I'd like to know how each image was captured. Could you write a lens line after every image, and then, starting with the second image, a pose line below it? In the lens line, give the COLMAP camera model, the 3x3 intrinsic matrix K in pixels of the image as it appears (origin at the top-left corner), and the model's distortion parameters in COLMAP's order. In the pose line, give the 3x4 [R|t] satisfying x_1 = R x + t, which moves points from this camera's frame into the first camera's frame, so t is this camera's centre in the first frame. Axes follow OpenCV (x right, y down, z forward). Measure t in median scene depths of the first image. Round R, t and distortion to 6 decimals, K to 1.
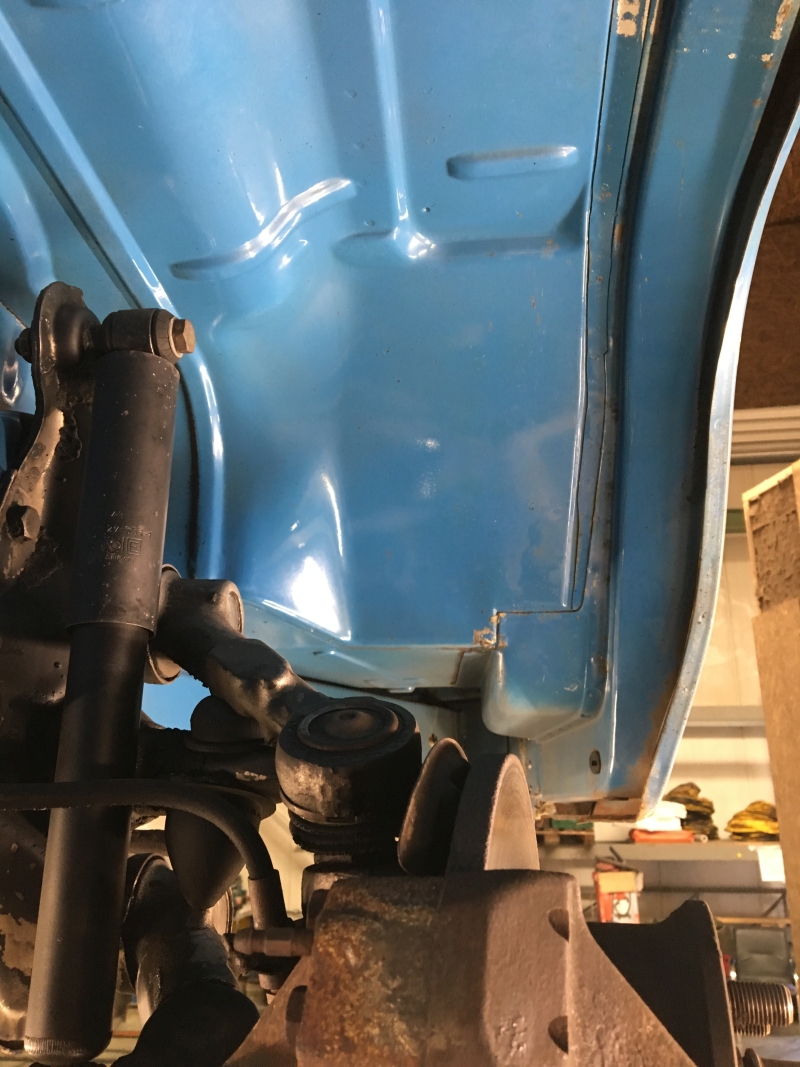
lens RADIAL K [[902.5, 0, 402.7], [0, 902.5, 541.3], [0, 0, 1]] dist [0.061747, -0.088606]
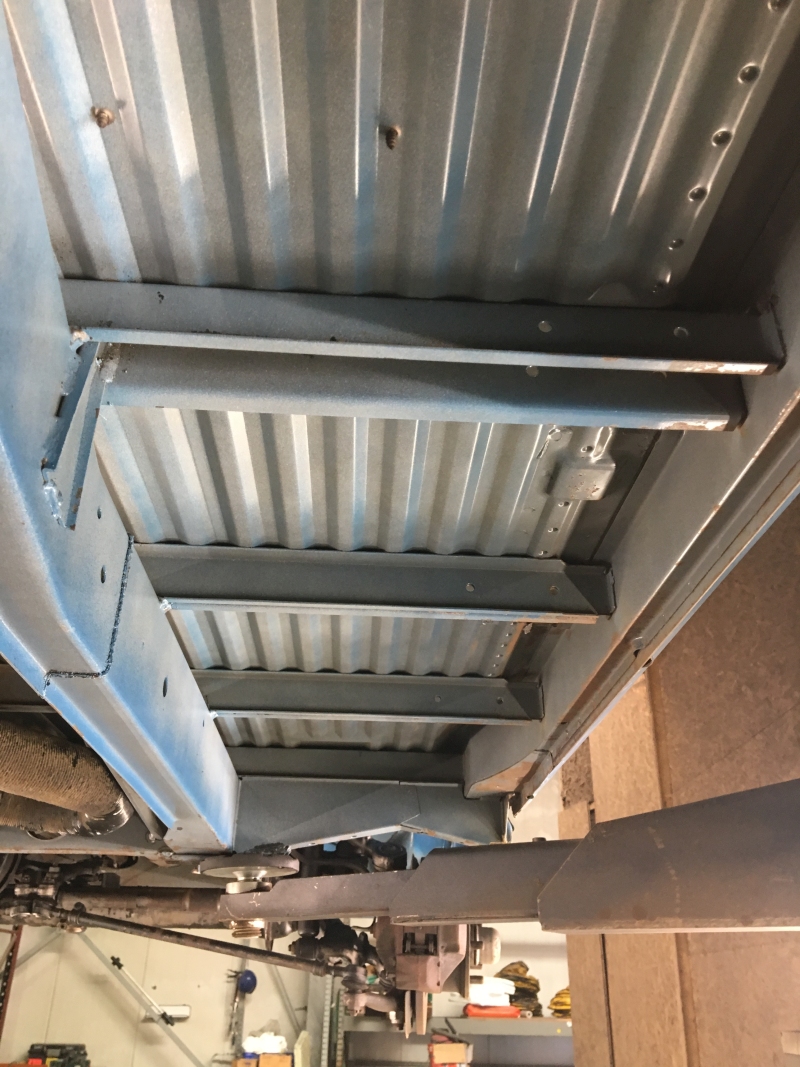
lens RADIAL K [[902.5, 0, 394.6], [0, 902.5, 531.7], [0, 0, 1]] dist [0.061747, -0.088606]
pose [[0.986310, 0.096571, 0.133669, -0.035226], [-0.069503, 0.978516, -0.194100, -0.021188], [-0.149541, 0.182153, 0.971832, -0.161517]]
